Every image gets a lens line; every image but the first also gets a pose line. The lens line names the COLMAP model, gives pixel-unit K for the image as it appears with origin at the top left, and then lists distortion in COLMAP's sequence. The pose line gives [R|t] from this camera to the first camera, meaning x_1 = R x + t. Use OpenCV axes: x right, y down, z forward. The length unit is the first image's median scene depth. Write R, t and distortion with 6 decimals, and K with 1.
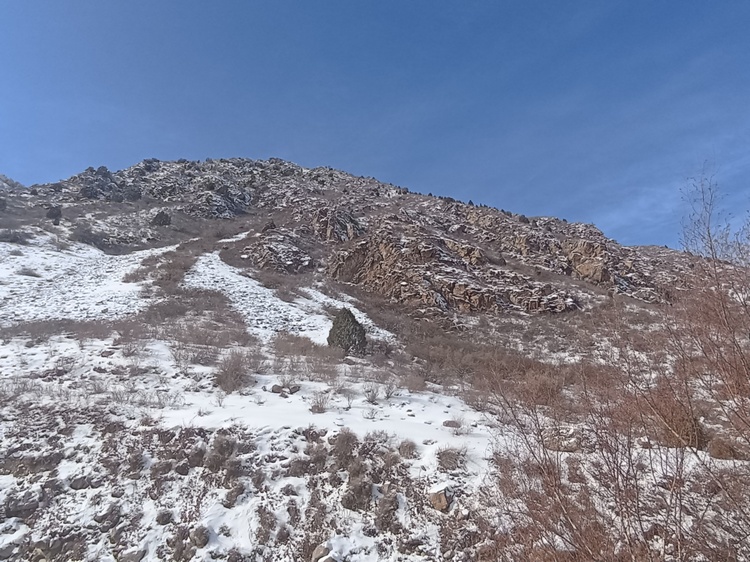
lens RADIAL K [[557.2, 0, 375.0], [0, 557.2, 281.0], [0, 0, 1]] dist [-0.061028, 0.066072]
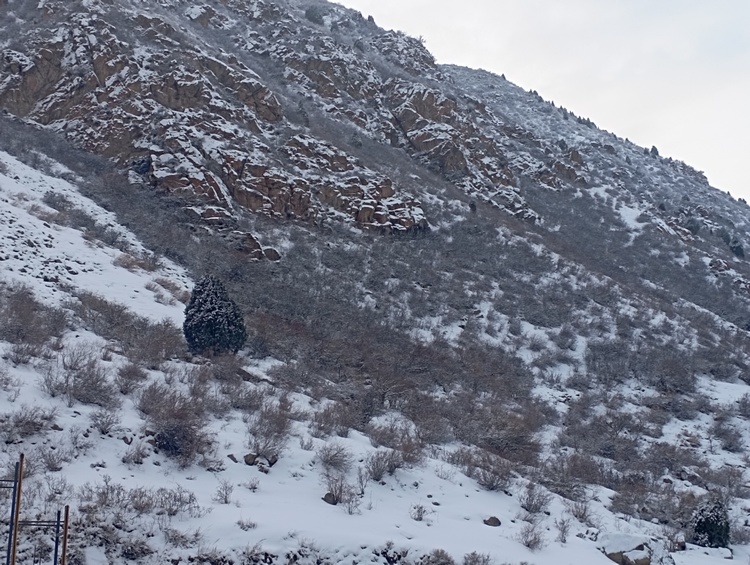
lens RADIAL K [[1071.3, 0, 375.0], [0, 1071.3, 282.5], [0, 0, 1]] dist [0.072671, -0.049576]
pose [[0.909488, 0.083407, 0.407277, -0.175434], [-0.163498, 0.972486, 0.165947, -0.079822], [-0.382231, -0.217516, 0.898102, -0.069401]]
